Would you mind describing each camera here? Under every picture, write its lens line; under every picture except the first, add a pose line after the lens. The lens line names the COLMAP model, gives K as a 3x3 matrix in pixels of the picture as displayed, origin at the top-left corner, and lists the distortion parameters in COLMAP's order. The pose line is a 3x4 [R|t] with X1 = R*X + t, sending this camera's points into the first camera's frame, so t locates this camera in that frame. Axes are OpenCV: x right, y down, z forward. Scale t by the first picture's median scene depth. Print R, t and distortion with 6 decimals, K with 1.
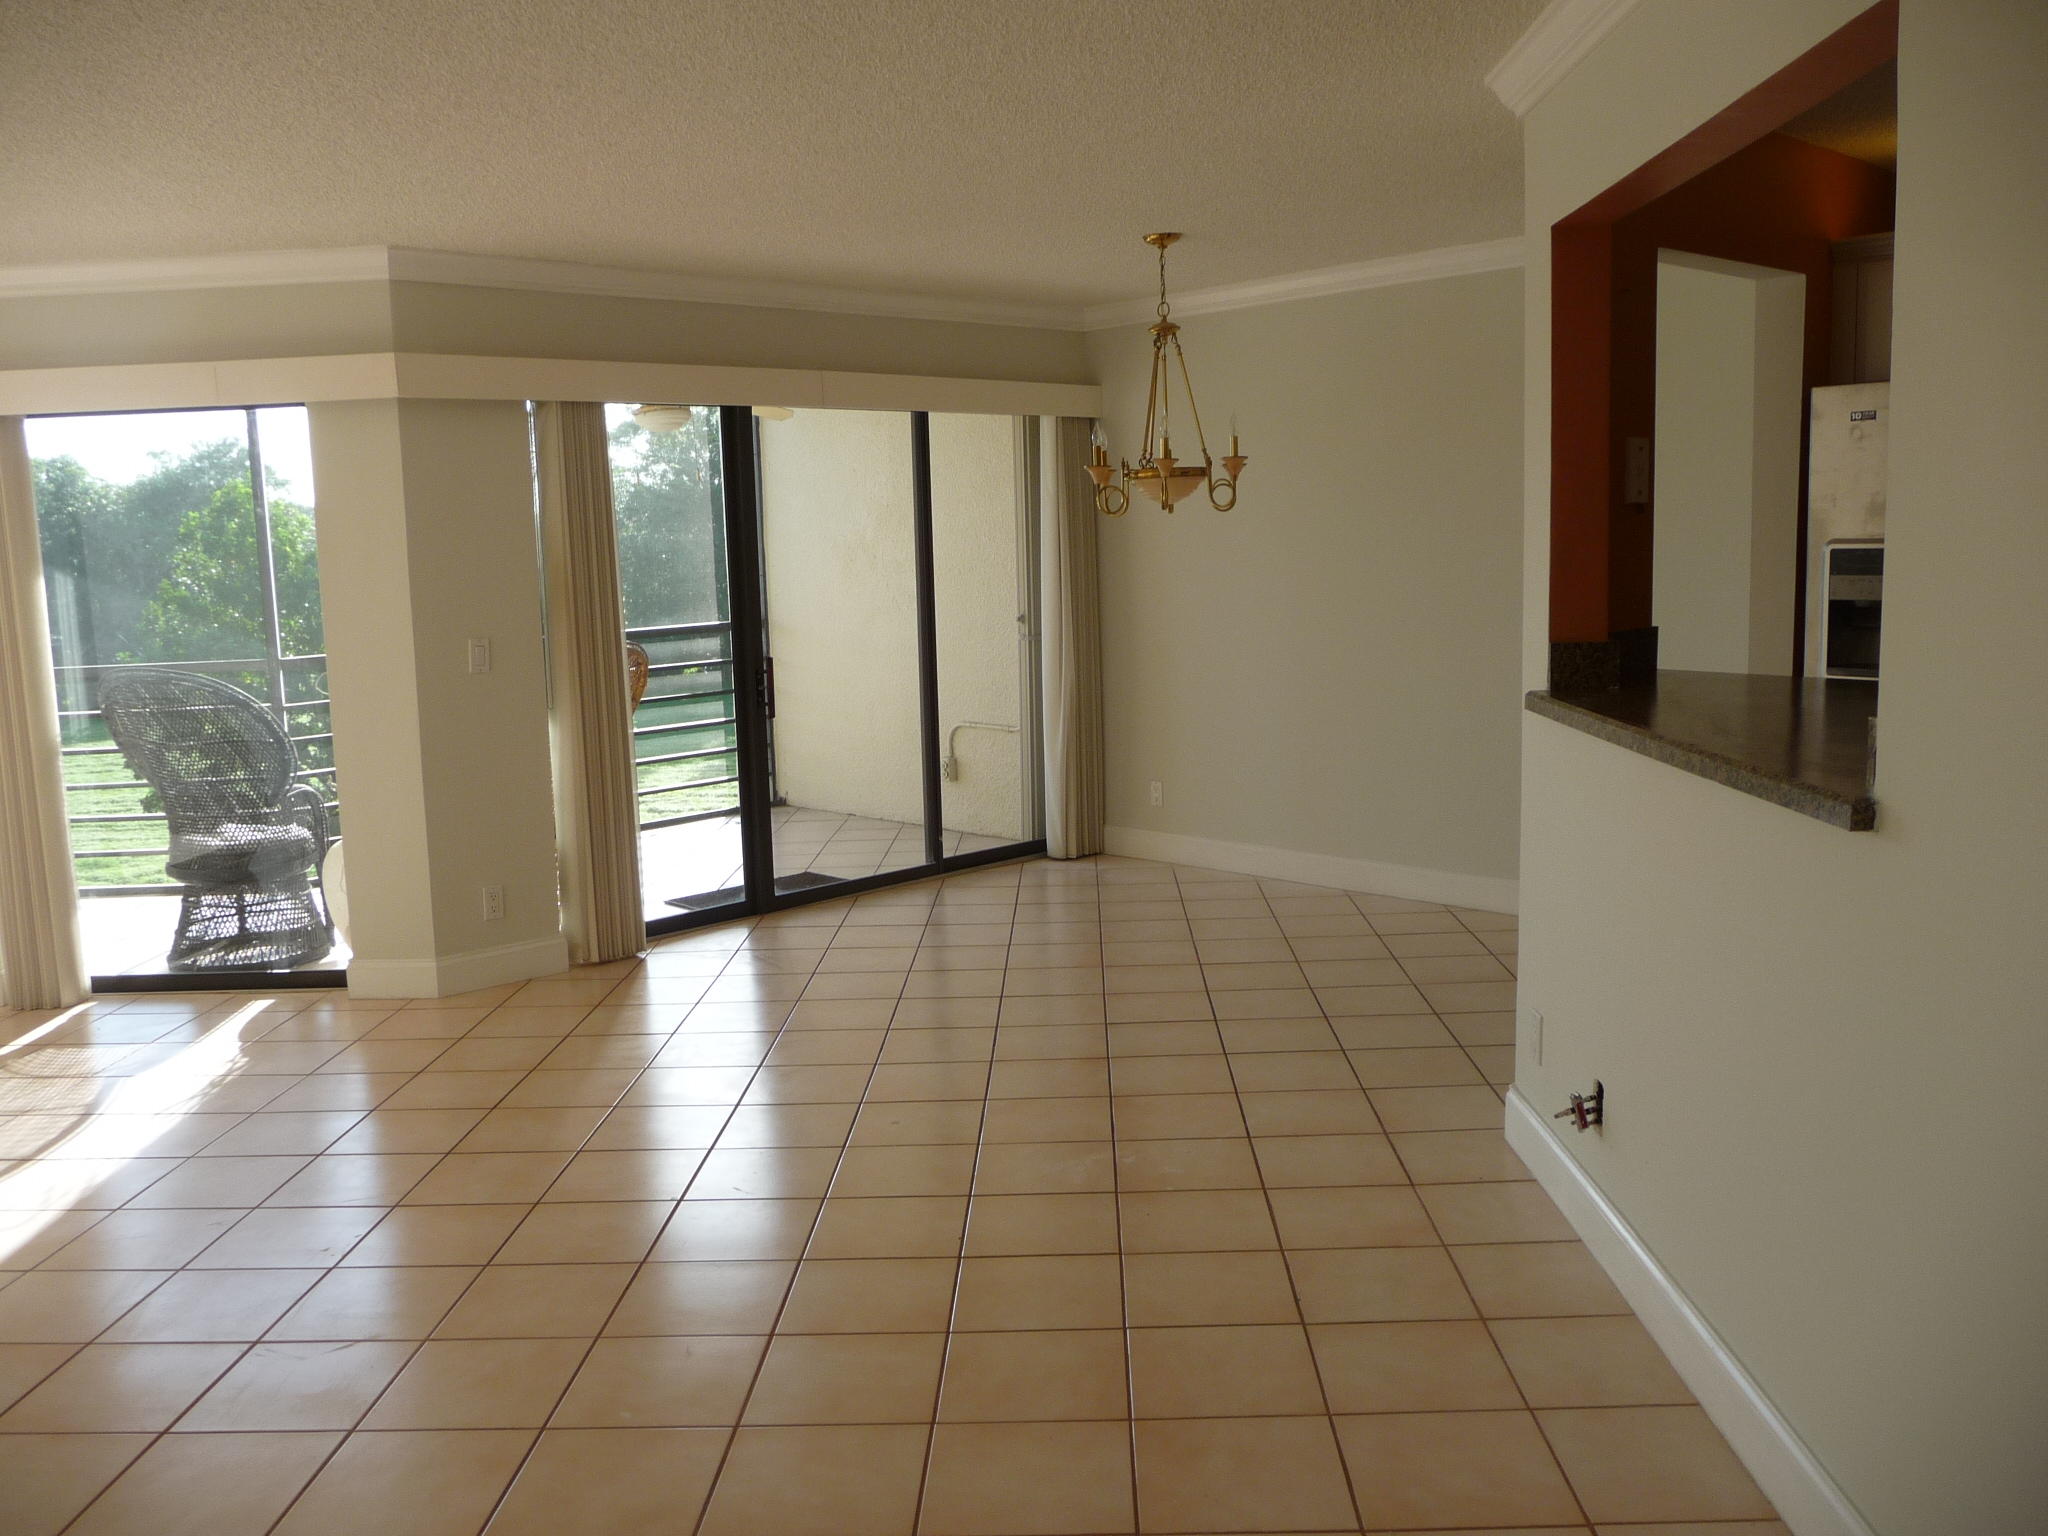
lens RADIAL K [[1708.0, 0, 1024.0], [0, 1708.0, 768.0], [0, 0, 1]] dist [0.002754, -0.000152]
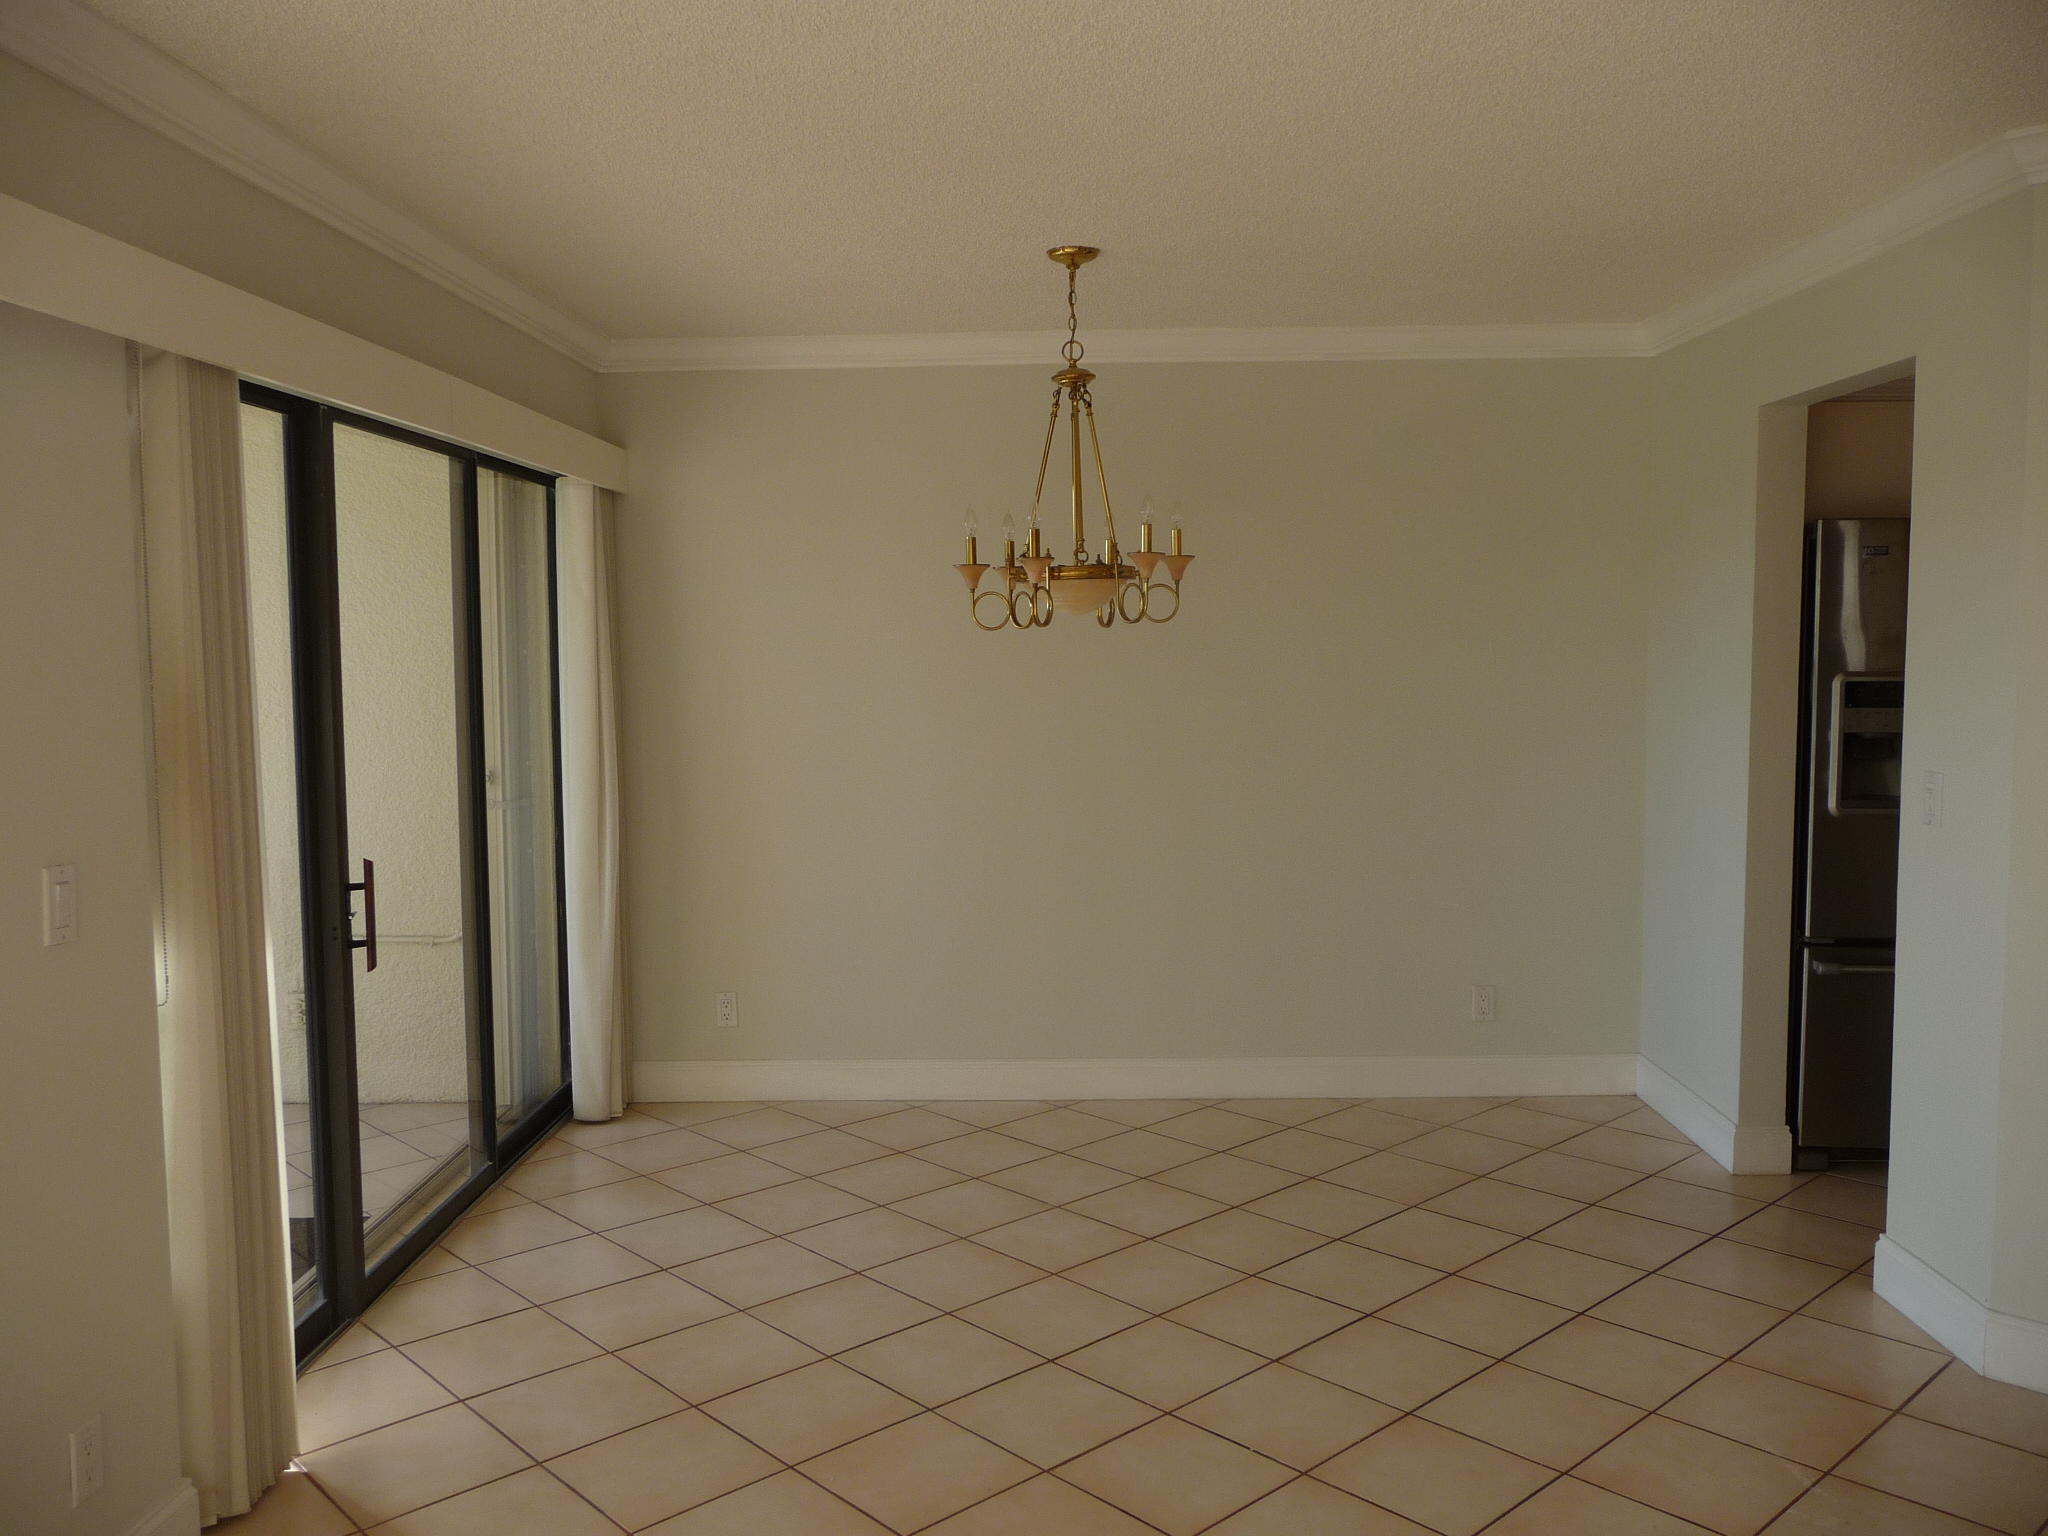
lens RADIAL K [[1708.0, 0, 1024.0], [0, 1708.0, 768.0], [0, 0, 1]] dist [0.002754, -0.000152]
pose [[0.718790, -0.027337, 0.694689, -0.449089], [0.080750, 0.995746, -0.044367, -0.059370], [-0.690521, 0.087987, 0.717941, 0.504864]]
